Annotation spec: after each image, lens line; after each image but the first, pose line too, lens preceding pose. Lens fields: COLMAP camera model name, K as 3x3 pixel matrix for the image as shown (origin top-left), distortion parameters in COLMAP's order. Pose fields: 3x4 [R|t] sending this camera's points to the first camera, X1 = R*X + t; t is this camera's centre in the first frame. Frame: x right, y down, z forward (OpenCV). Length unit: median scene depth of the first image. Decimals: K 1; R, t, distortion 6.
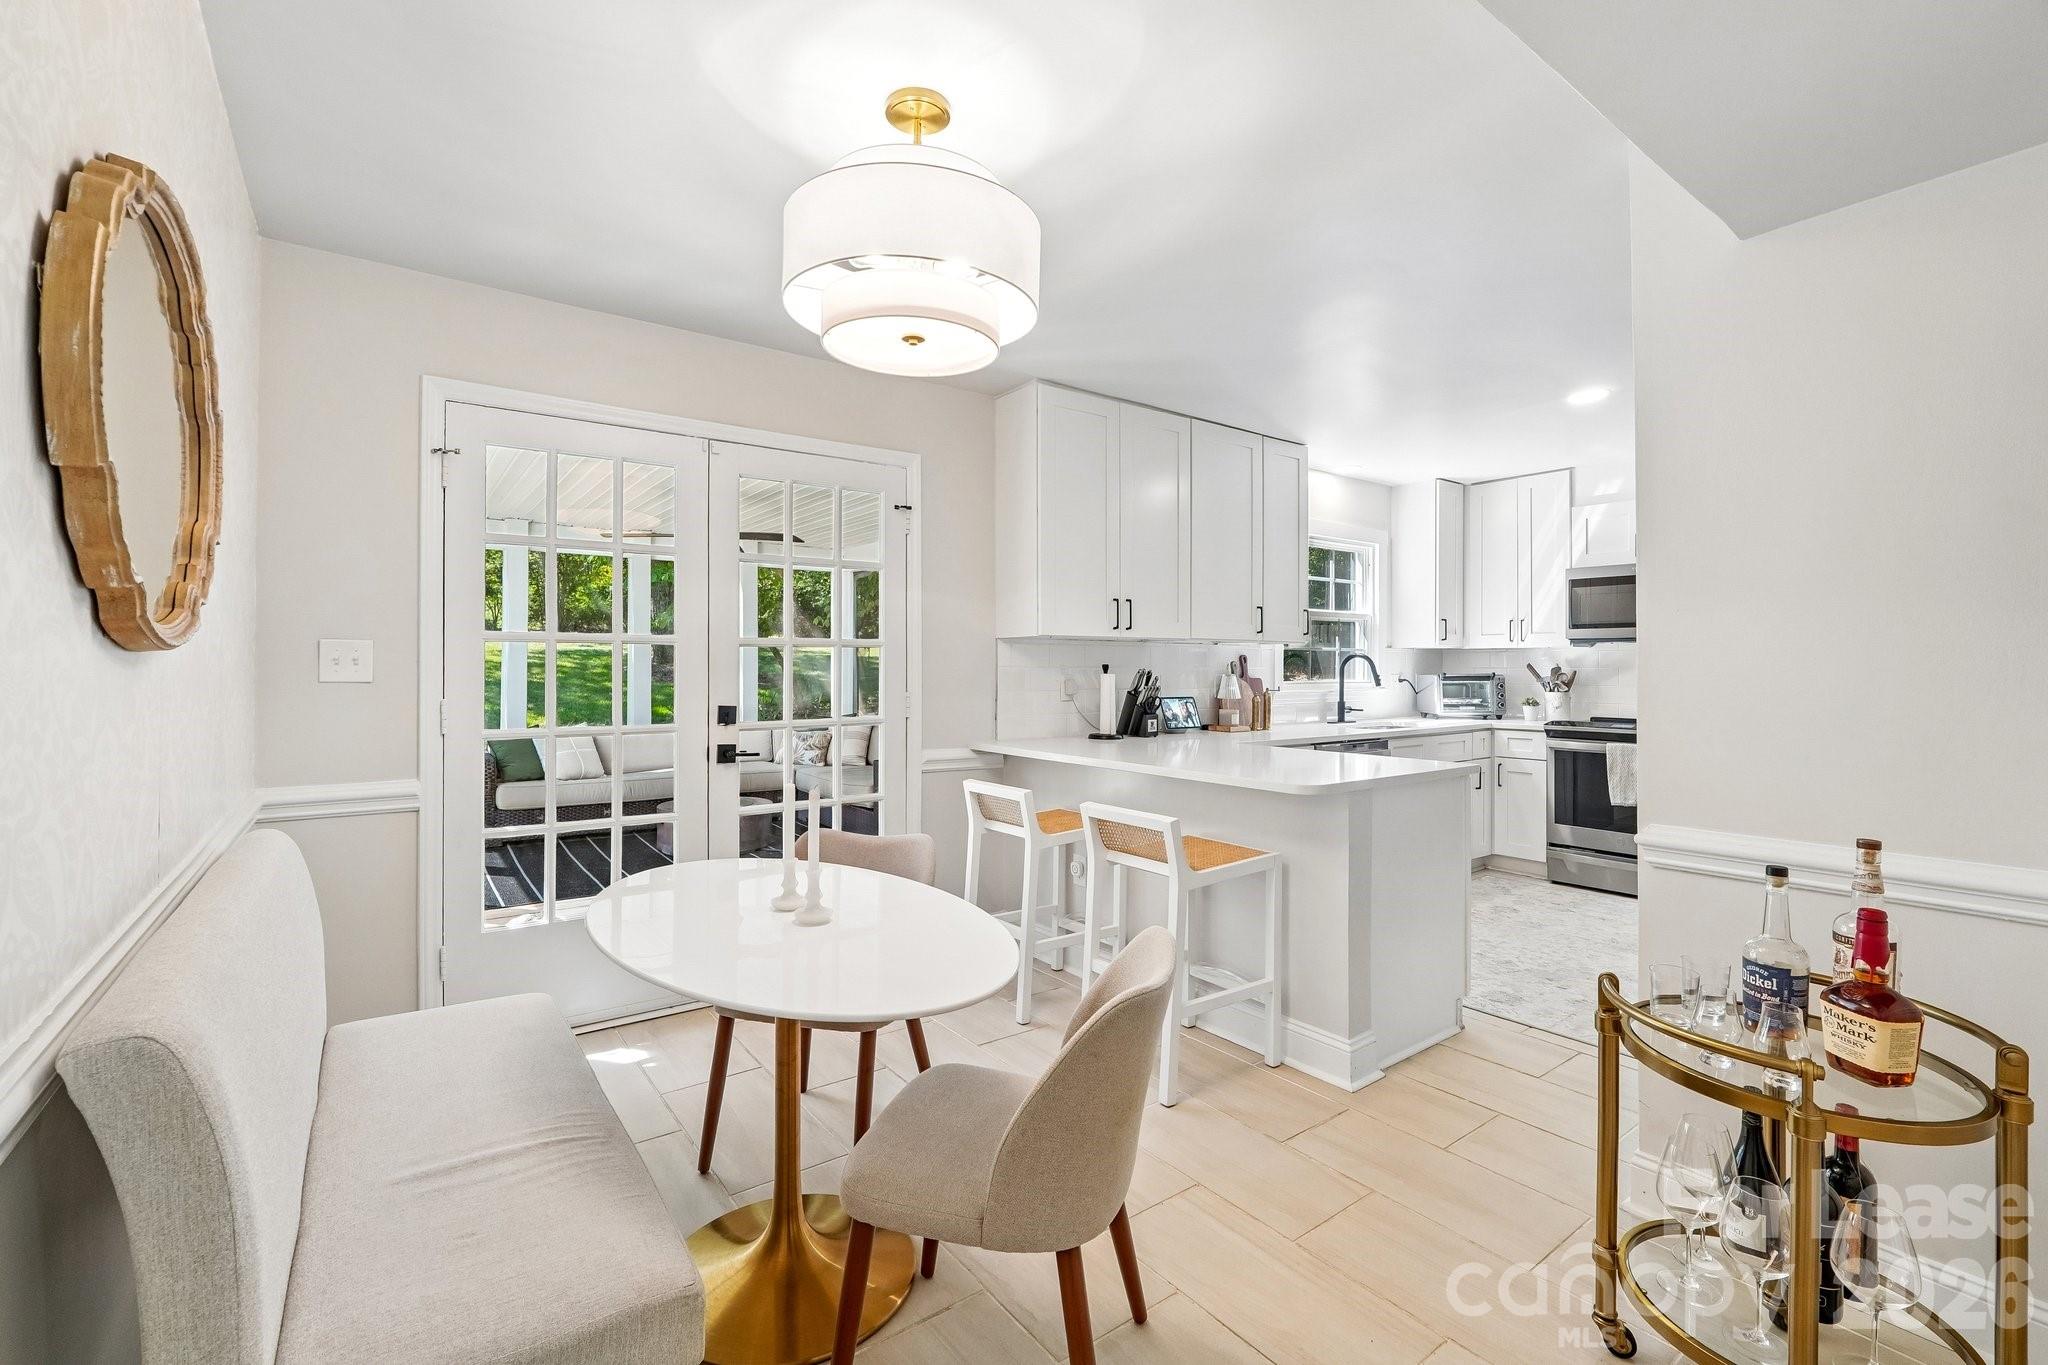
lens RADIAL K [[883.3, 0, 1029.5], [0, 883.3, 662.7], [0, 0, 1]] dist [-0.001182, -0.000016]
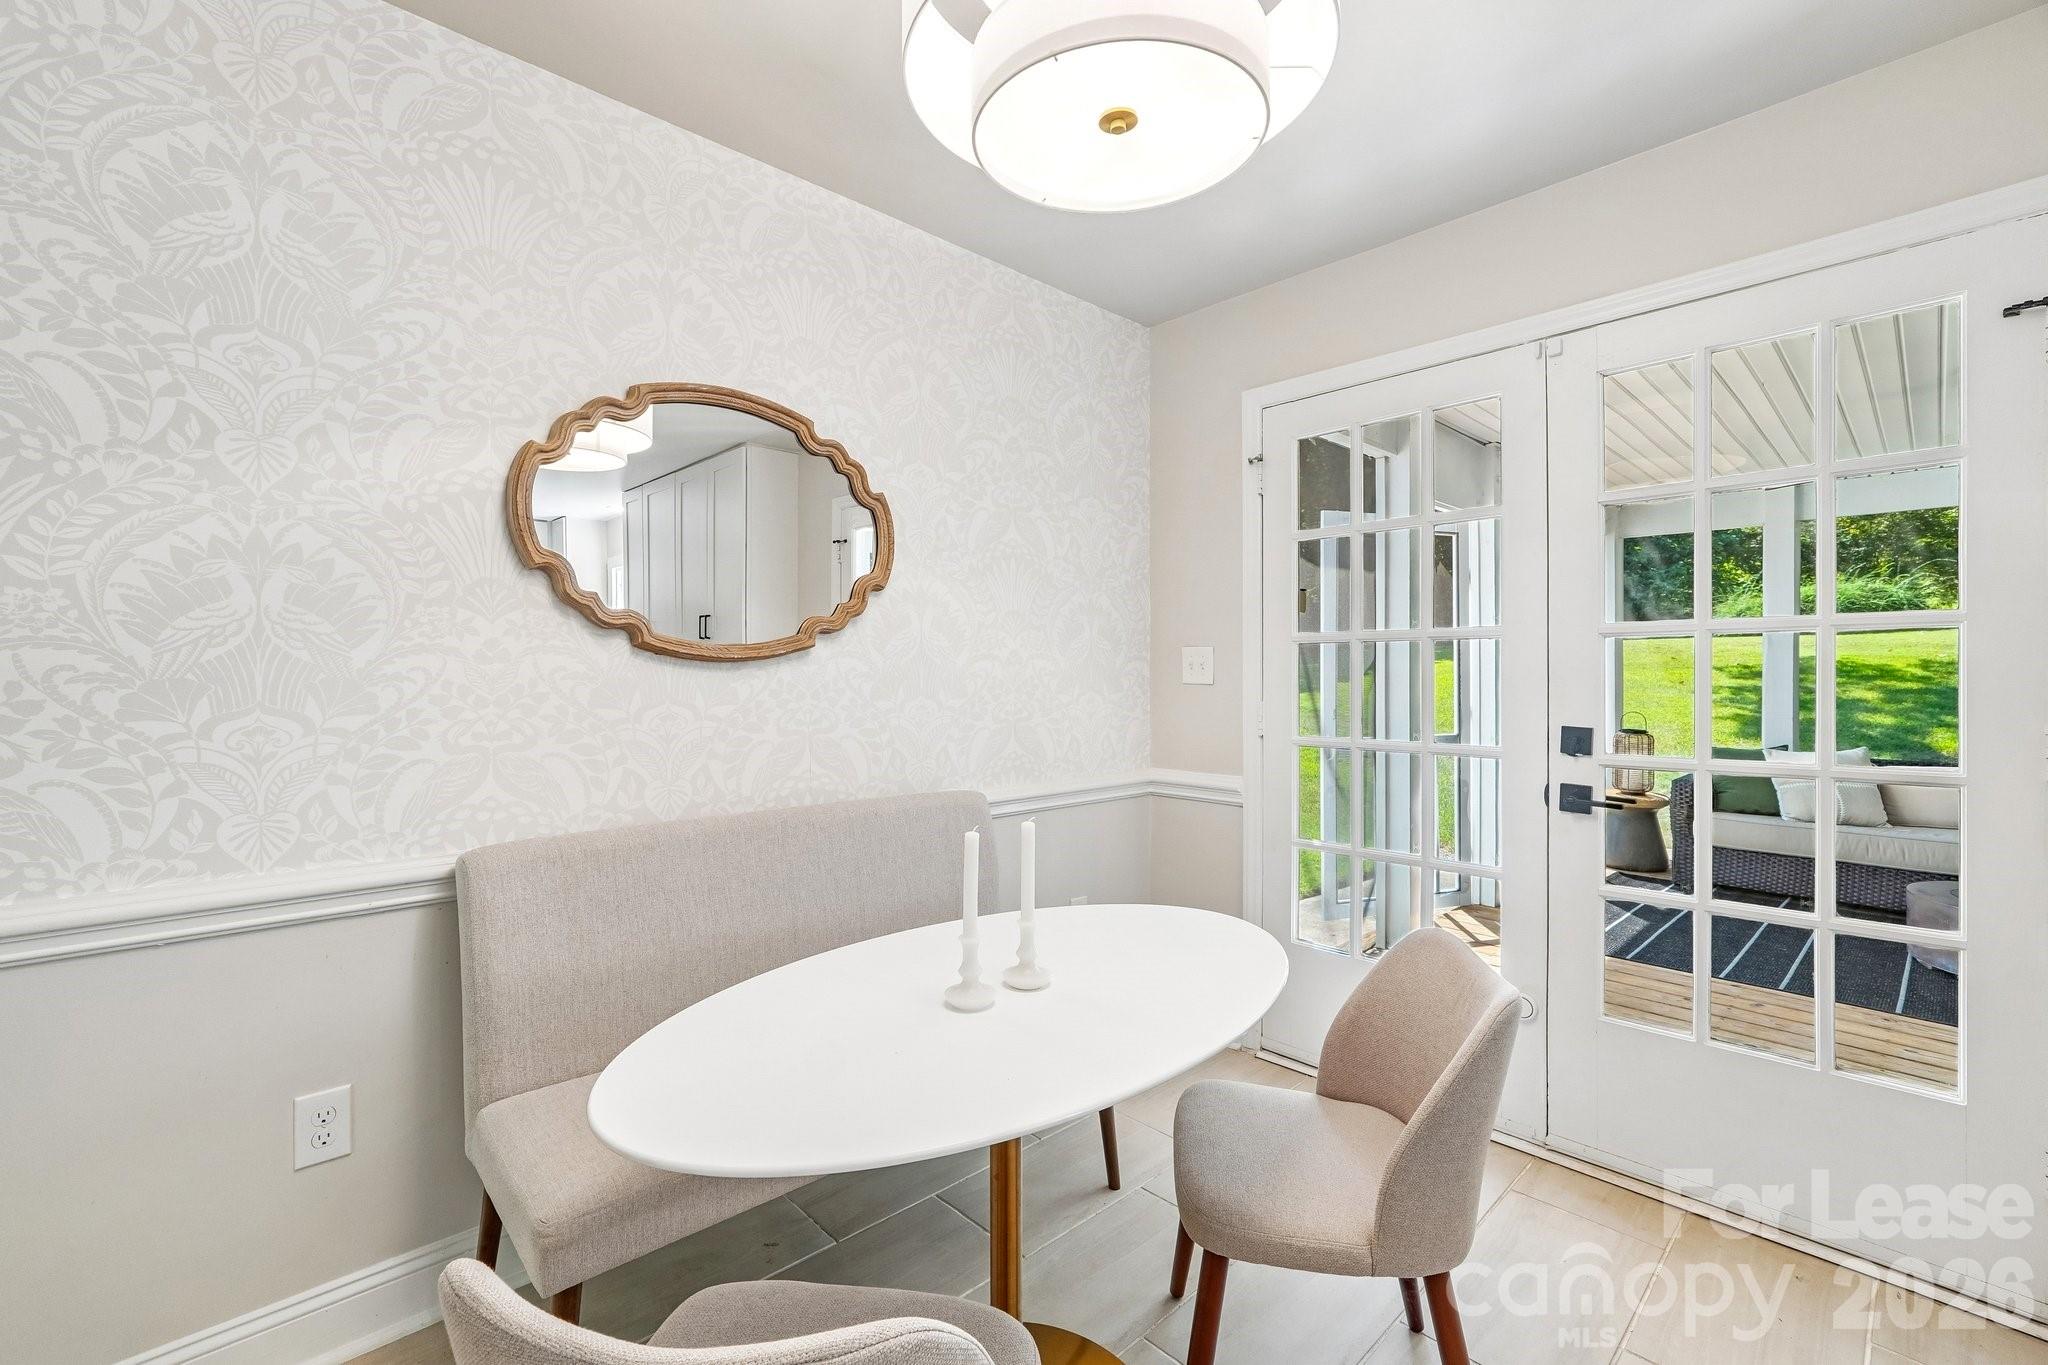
lens RADIAL K [[873.8, 0, 1033.4], [0, 873.8, 678.4], [0, 0, 1]] dist [-0.004439, -0.000082]
pose [[0.124785, 0.003259, -0.992178, 0.154385], [0.005950, 0.999974, 0.004033, 0.004026], [0.992166, -0.006407, 0.124763, 0.302912]]
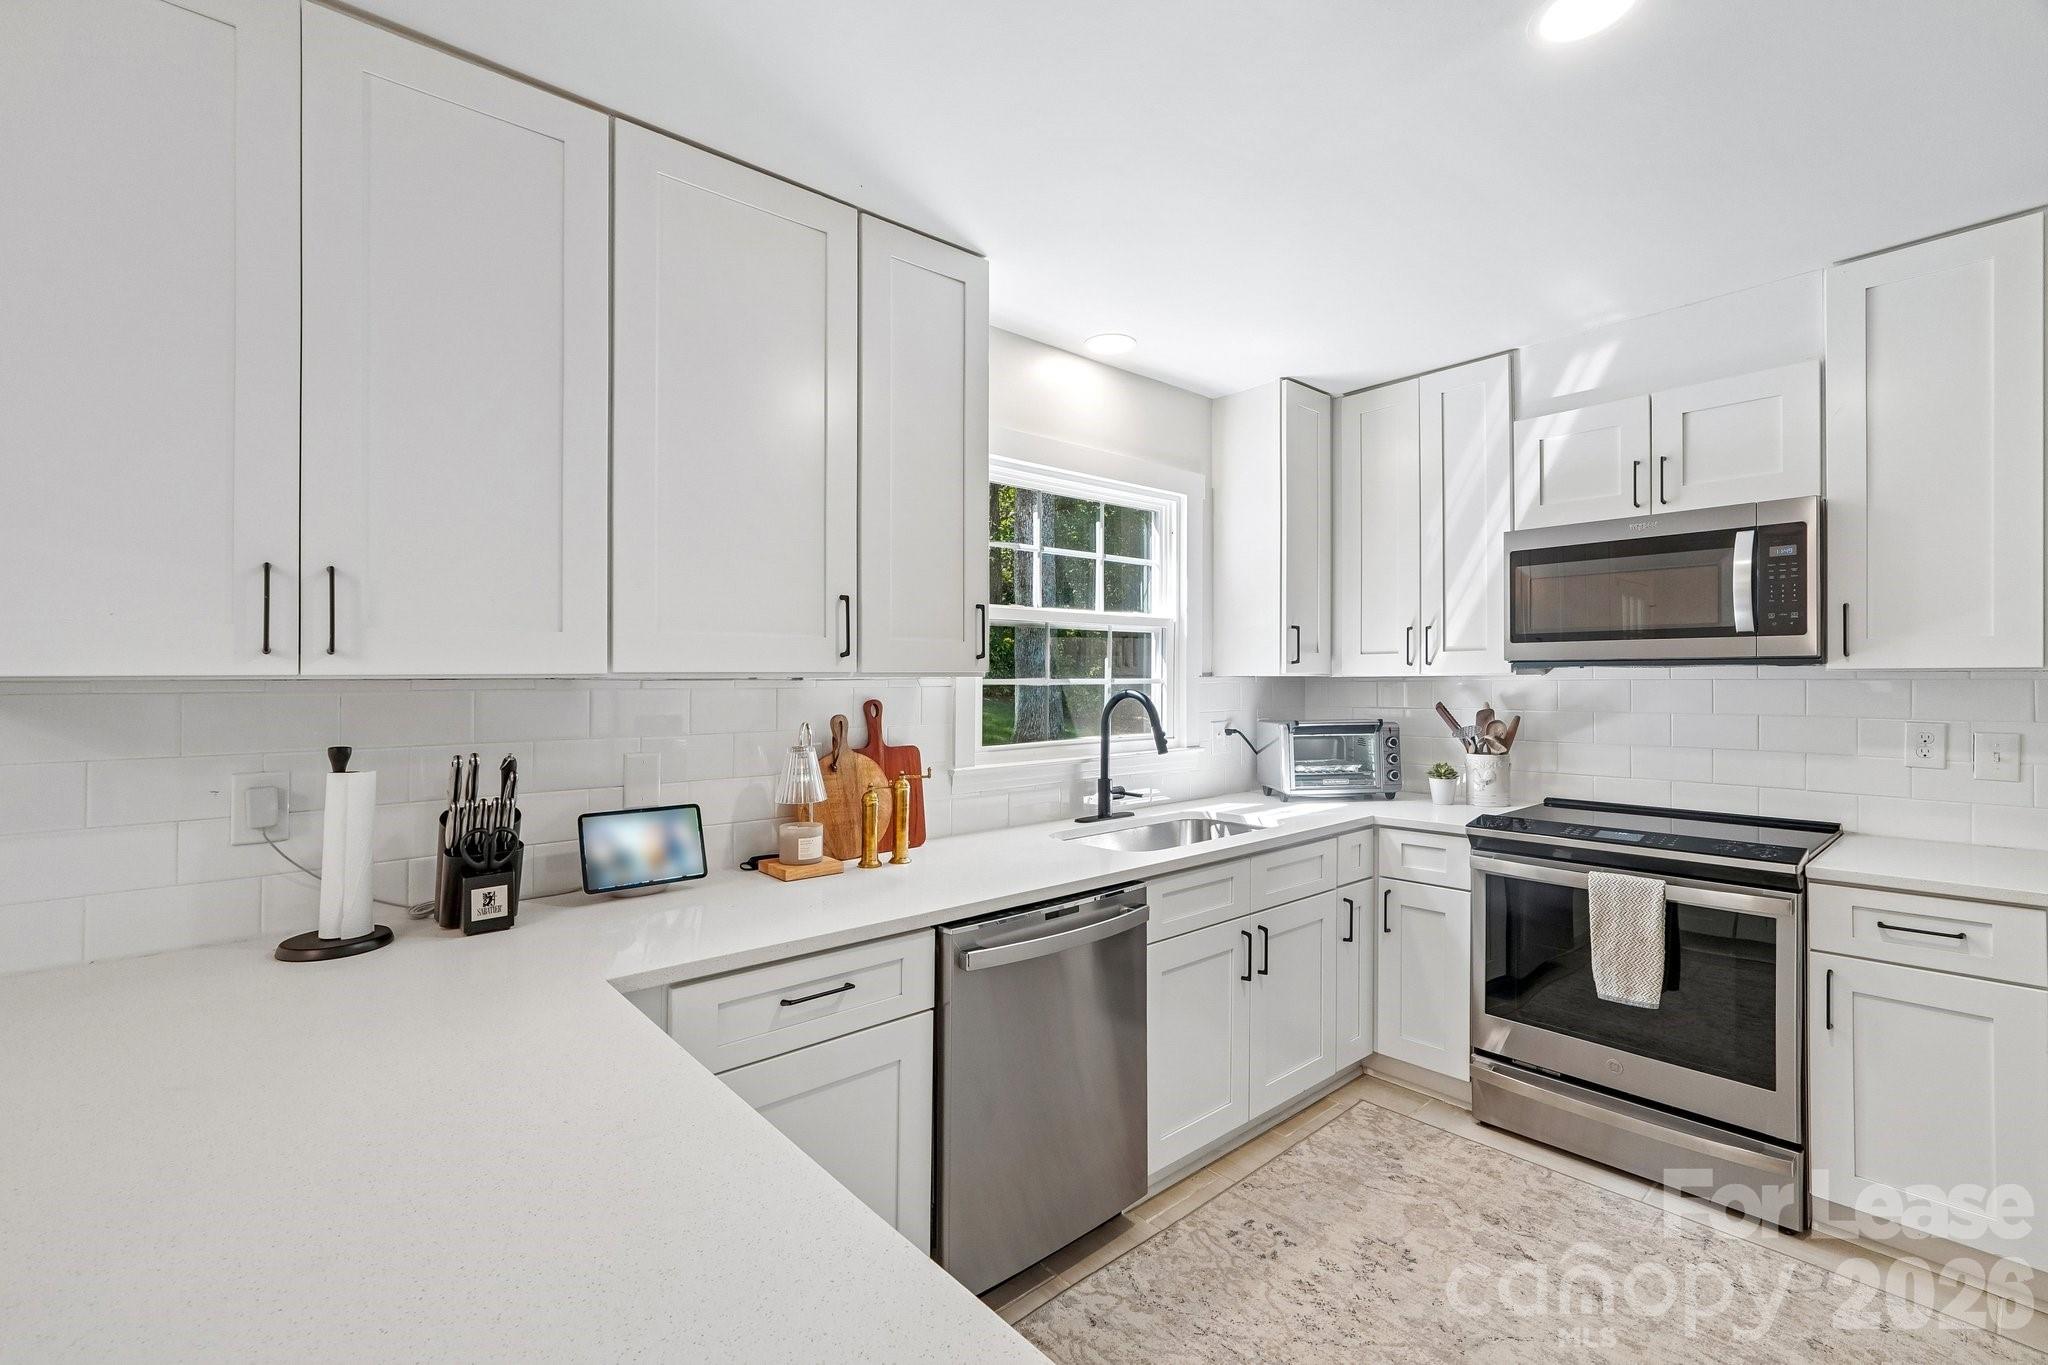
lens RADIAL K [[881.0, 0, 1019.8], [0, 881.0, 681.7], [0, 0, 1]] dist [-0.020901, 0.010751]
pose [[0.997770, -0.007106, 0.066364, 0.265357], [0.006588, 0.999946, 0.008029, -0.020009], [-0.066418, -0.007574, 0.997763, 0.466172]]
